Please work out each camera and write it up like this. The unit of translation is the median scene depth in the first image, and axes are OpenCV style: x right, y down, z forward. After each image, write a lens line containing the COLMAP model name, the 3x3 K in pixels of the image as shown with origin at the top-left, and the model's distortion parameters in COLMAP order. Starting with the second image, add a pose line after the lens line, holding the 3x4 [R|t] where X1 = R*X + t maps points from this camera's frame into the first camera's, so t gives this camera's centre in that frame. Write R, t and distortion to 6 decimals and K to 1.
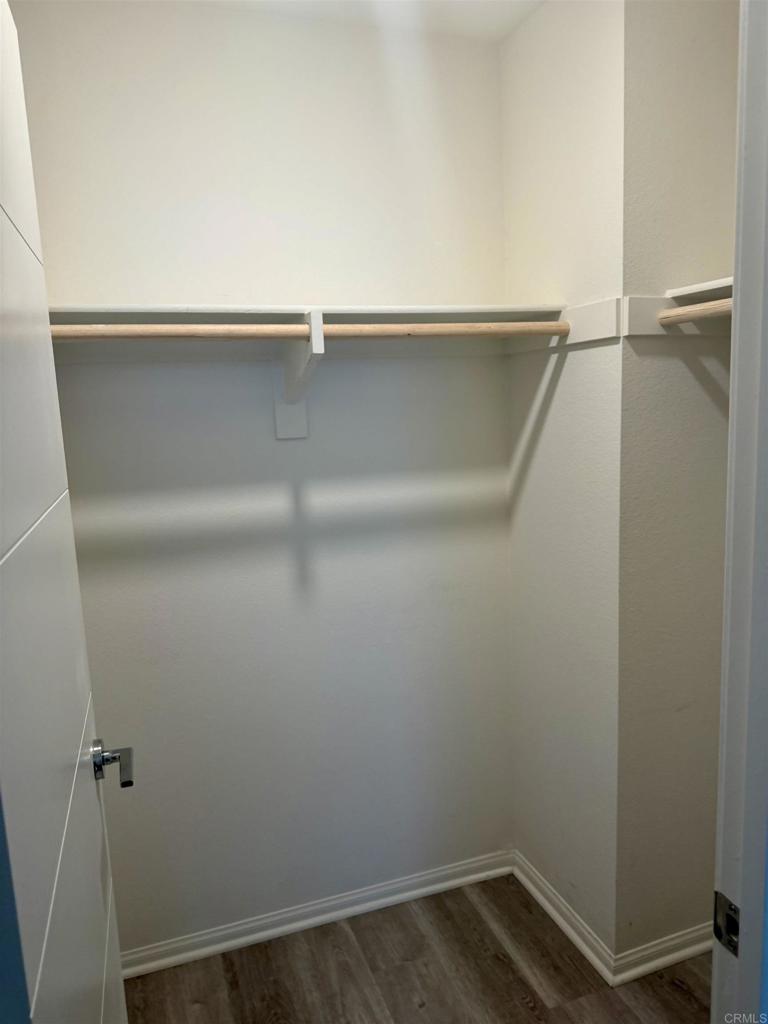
lens RADIAL K [[722.9, 0, 384.0], [0, 722.9, 512.0], [0, 0, 1]] dist [0.046013, -0.000517]
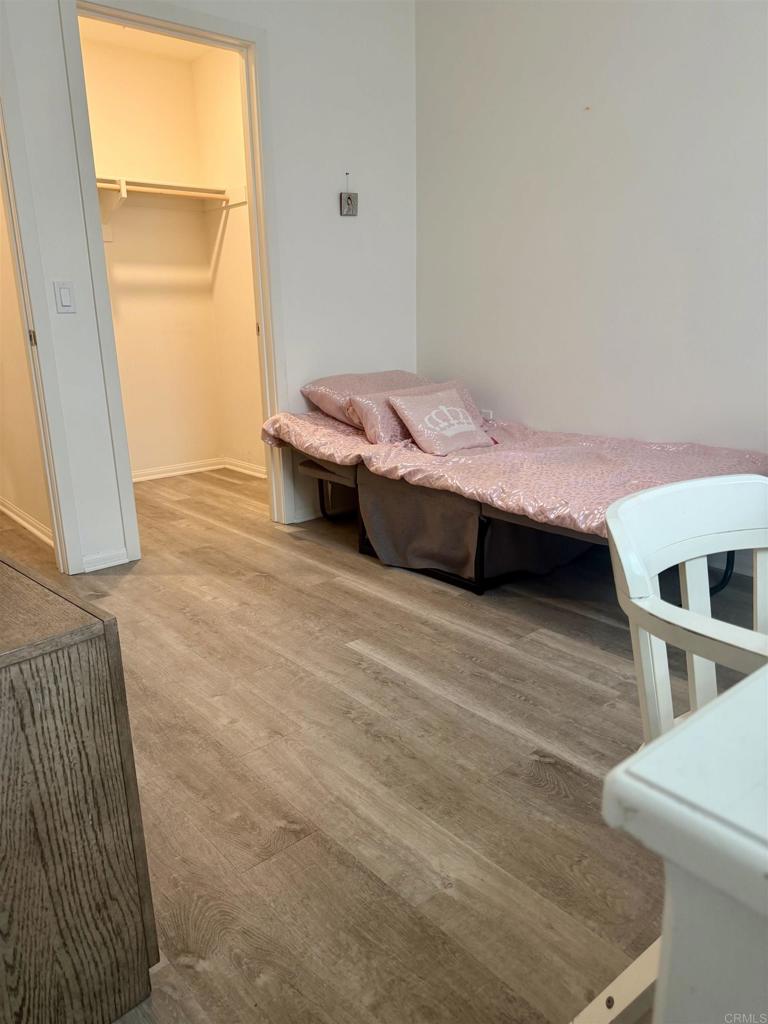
lens RADIAL K [[722.9, 0, 384.0], [0, 722.9, 512.0], [0, 0, 1]] dist [0.046013, -0.000517]
pose [[0.925859, -0.075826, 0.370182, -0.253154], [0.039649, 0.993746, 0.104388, 0.556572], [-0.375783, -0.081971, 0.923075, -1.546251]]
